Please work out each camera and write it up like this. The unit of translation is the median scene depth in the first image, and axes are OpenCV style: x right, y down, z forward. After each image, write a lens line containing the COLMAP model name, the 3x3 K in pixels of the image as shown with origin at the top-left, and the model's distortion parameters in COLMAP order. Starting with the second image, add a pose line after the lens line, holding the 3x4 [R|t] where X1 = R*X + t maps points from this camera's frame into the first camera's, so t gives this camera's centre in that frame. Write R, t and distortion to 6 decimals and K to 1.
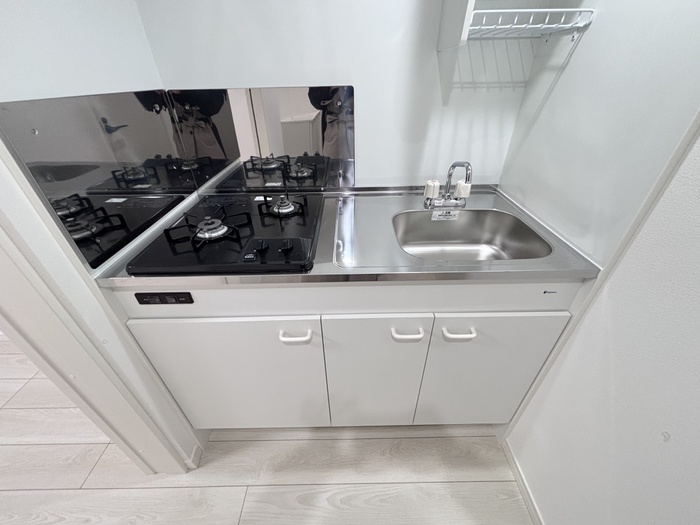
lens RADIAL K [[281.0, 0, 351.7], [0, 281.0, 262.1], [0, 0, 1]] dist [-0.000714, -0.000763]
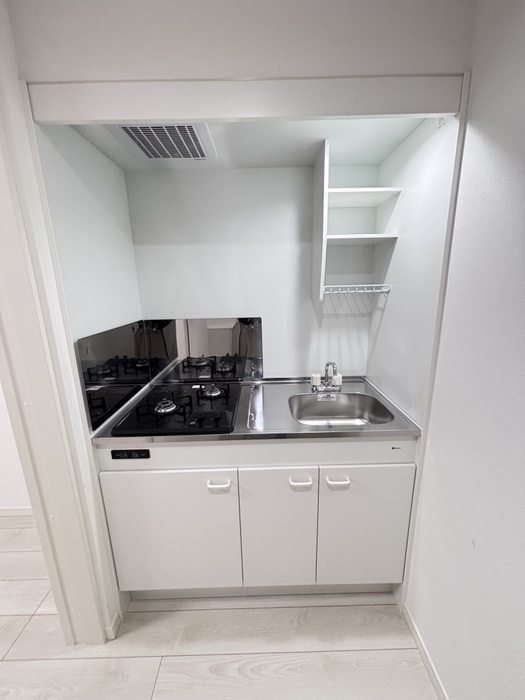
lens RADIAL K [[281.0, 0, 263.6], [0, 281.0, 349.7], [0, 0, 1]] dist [-0.000714, -0.000763]
pose [[0.999951, -0.008395, -0.005244, 0.024566], [0.006011, 0.935921, -0.352159, 0.105042], [0.007865, 0.352110, 0.935926, -0.407885]]
